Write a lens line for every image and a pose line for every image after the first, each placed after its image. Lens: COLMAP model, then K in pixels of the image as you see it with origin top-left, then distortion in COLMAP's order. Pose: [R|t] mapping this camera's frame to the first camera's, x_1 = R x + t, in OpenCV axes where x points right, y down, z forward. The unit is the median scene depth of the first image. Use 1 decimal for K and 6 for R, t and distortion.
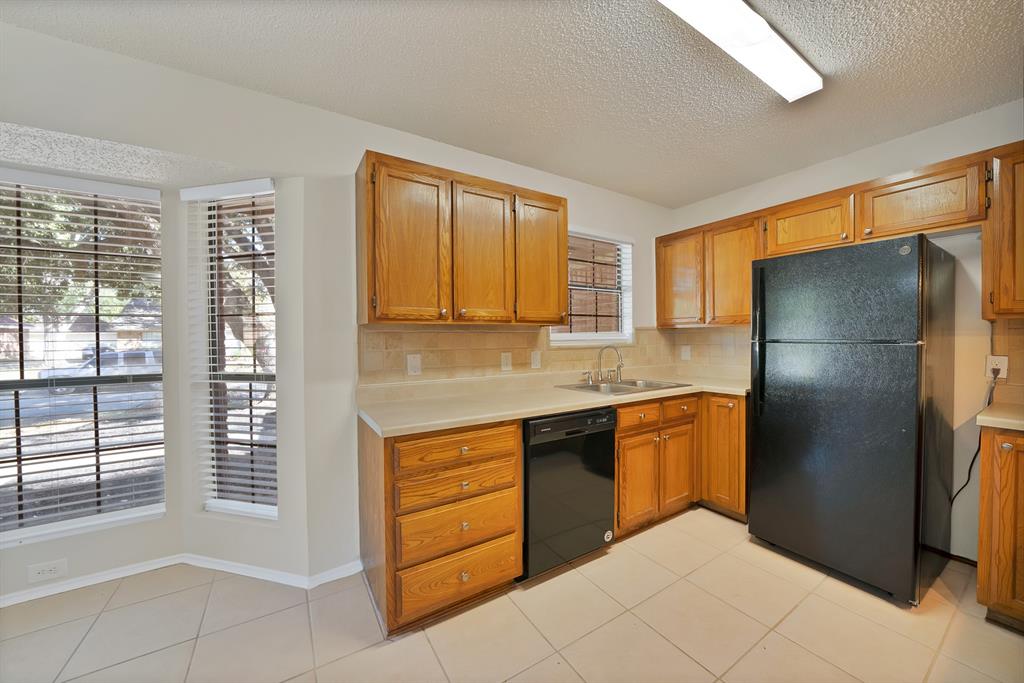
lens RADIAL K [[369.0, 0, 512.0], [0, 369.0, 341.5], [0, 0, 1]] dist [-0.017670, 0.000231]
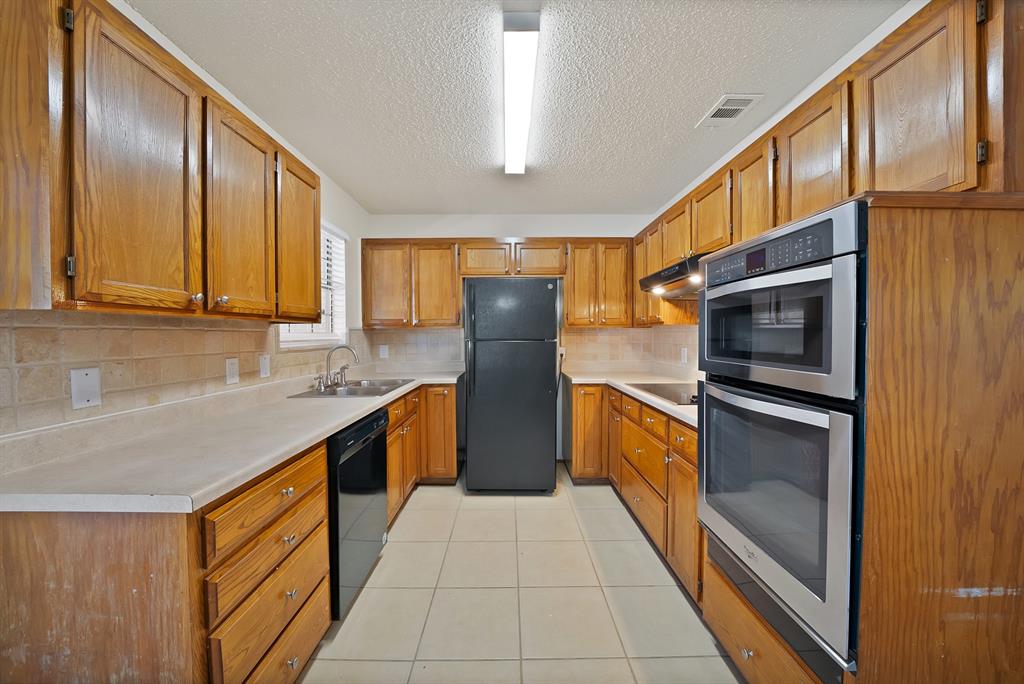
lens RADIAL K [[369.0, 0, 512.0], [0, 369.0, 342.0], [0, 0, 1]] dist [-0.017670, 0.000231]
pose [[0.522743, -0.011331, 0.852415, -0.351044], [0.009924, 0.999925, 0.007206, -0.002403], [-0.852432, 0.004692, 0.522816, 0.167233]]
